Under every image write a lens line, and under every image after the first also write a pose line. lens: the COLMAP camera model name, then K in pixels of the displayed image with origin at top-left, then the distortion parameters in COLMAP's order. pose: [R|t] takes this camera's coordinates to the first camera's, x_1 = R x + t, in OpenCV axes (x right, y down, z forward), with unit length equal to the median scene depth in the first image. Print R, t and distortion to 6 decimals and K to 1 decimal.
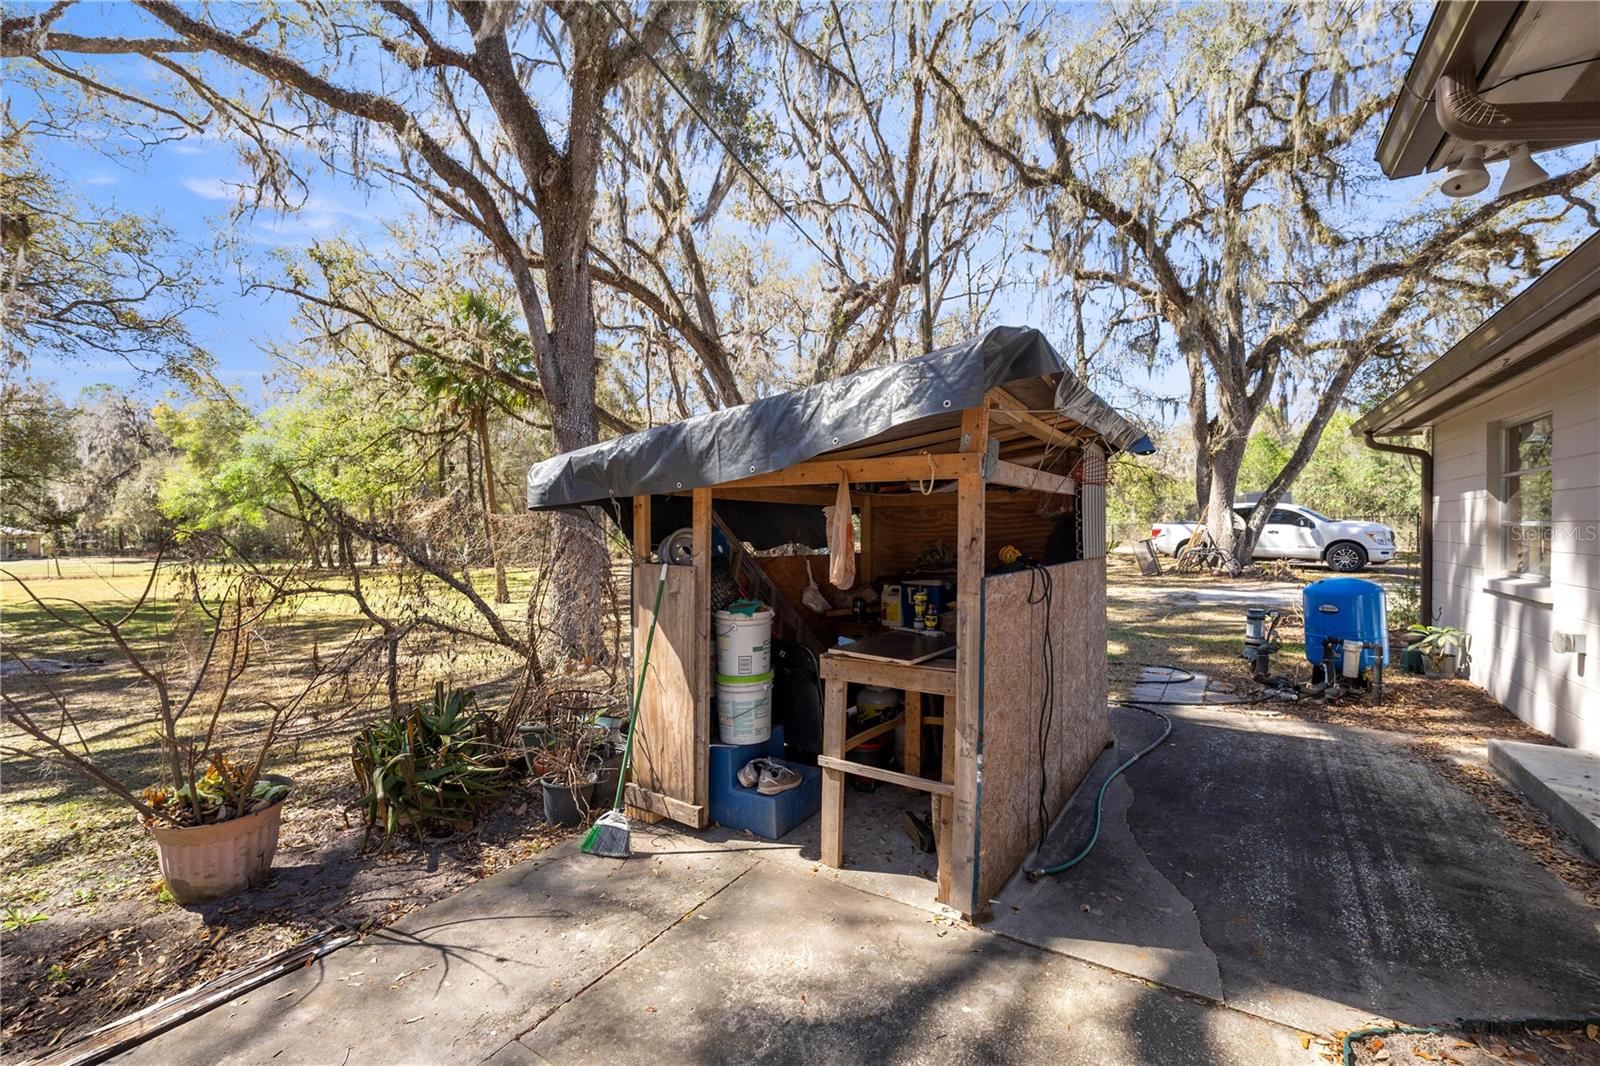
lens RADIAL K [[651.1, 0, 800.0], [0, 651.1, 533.0], [0, 0, 1]] dist [-0.001589, -0.000322]
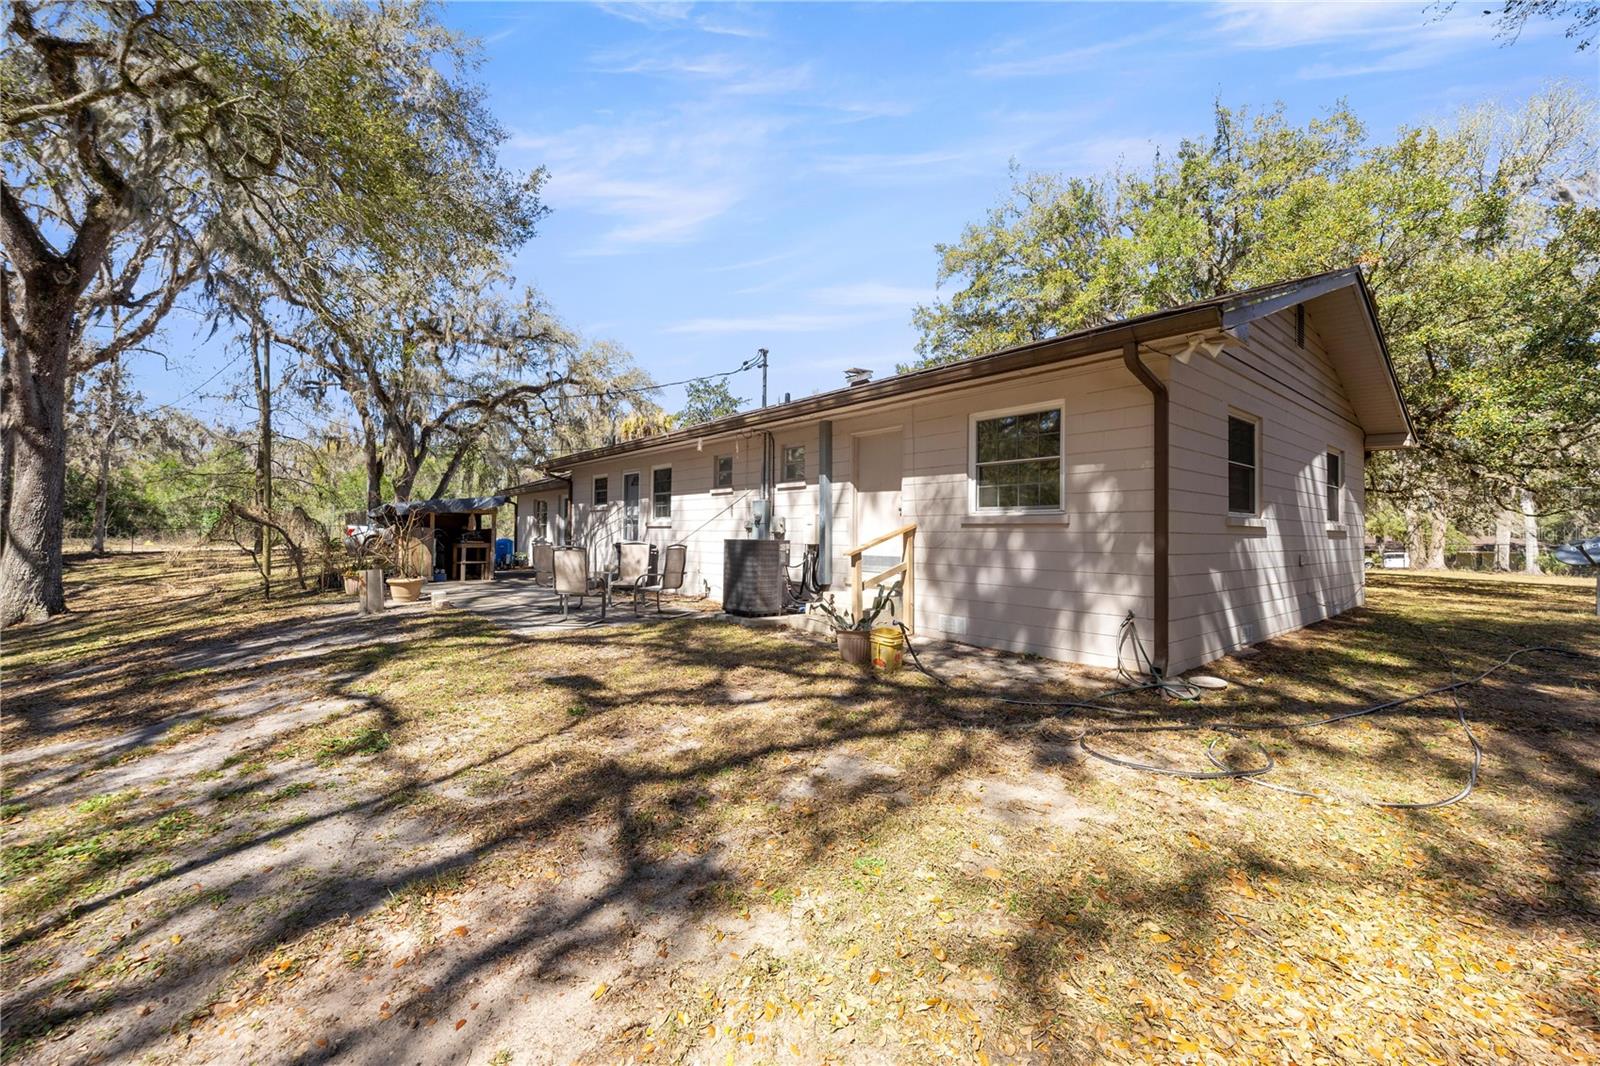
lens RADIAL K [[629.6, 0, 796.9], [0, 629.6, 537.7], [0, 0, 1]] dist [0.040593, -0.000041]
pose [[0.298105, -0.000097, 0.954533, -1.996039], [0.006862, 0.999974, -0.002042, 0.075477], [-0.954508, 0.007158, 0.298098, -1.572850]]
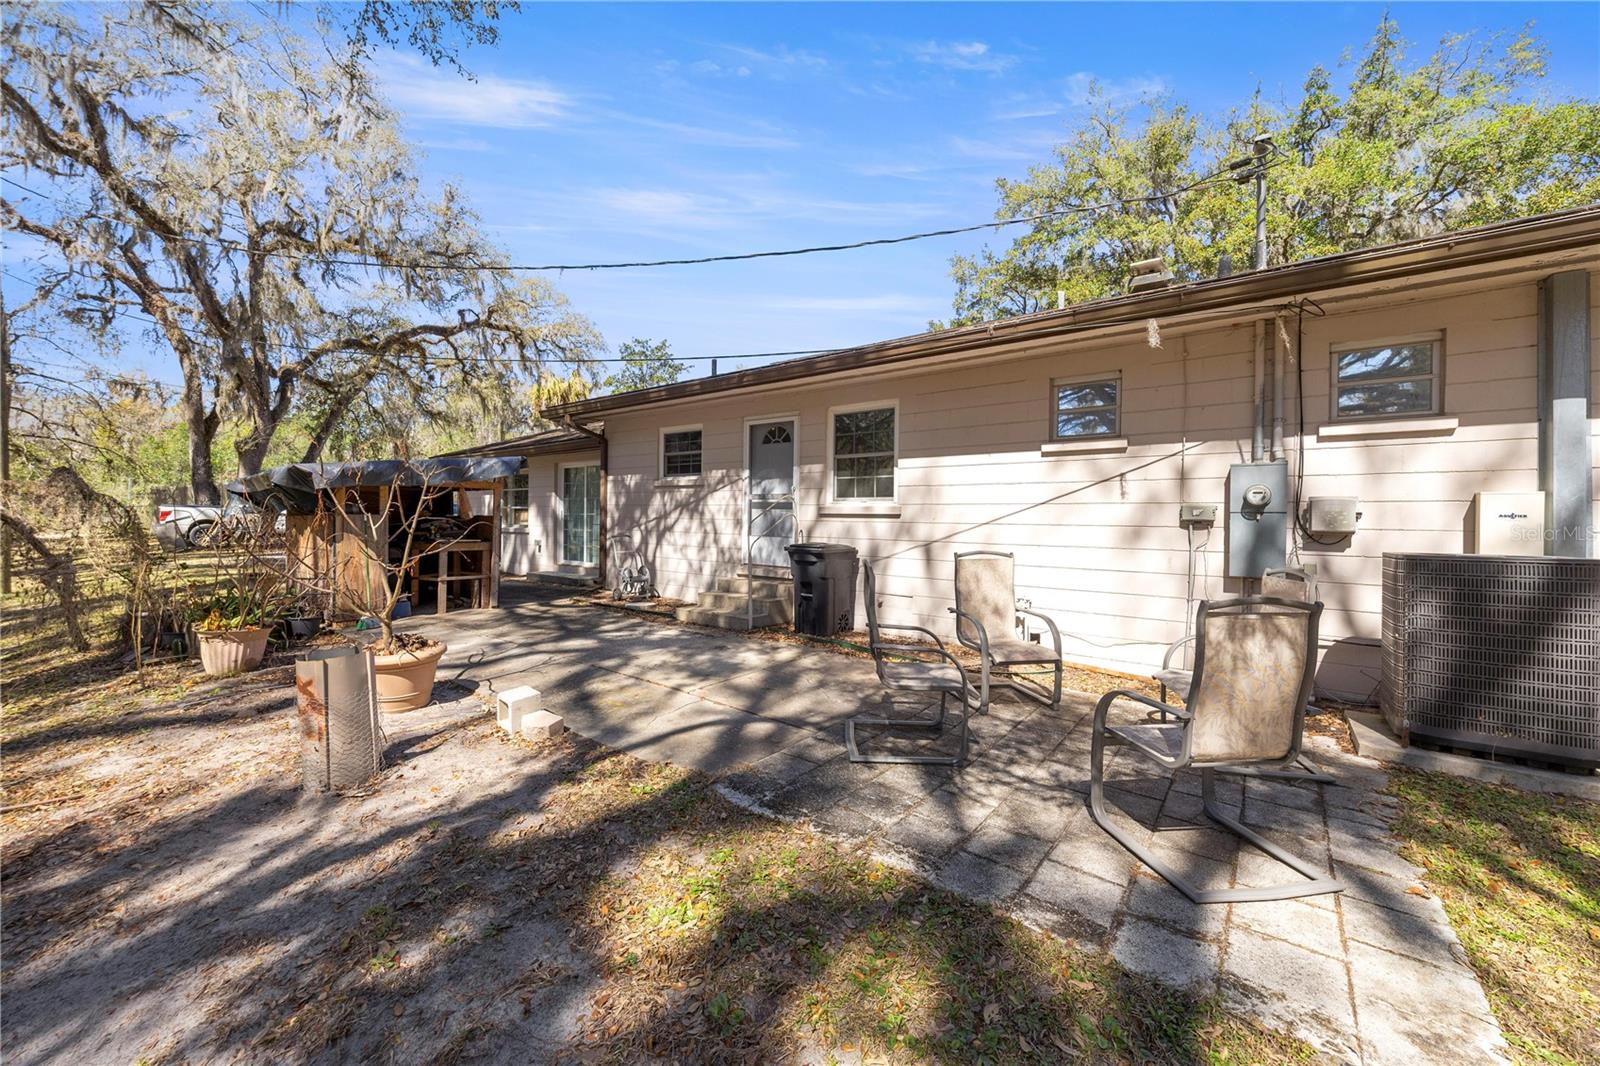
lens RADIAL K [[594.2, 0, 800.0], [0, 594.2, 533.0], [0, 0, 1]] dist [0.001058, 0.004303]
pose [[0.081893, -0.022309, 0.996391, -1.171396], [0.006163, 0.999742, 0.021878, 0.037575], [-0.996622, 0.004349, 0.082009, -0.413247]]
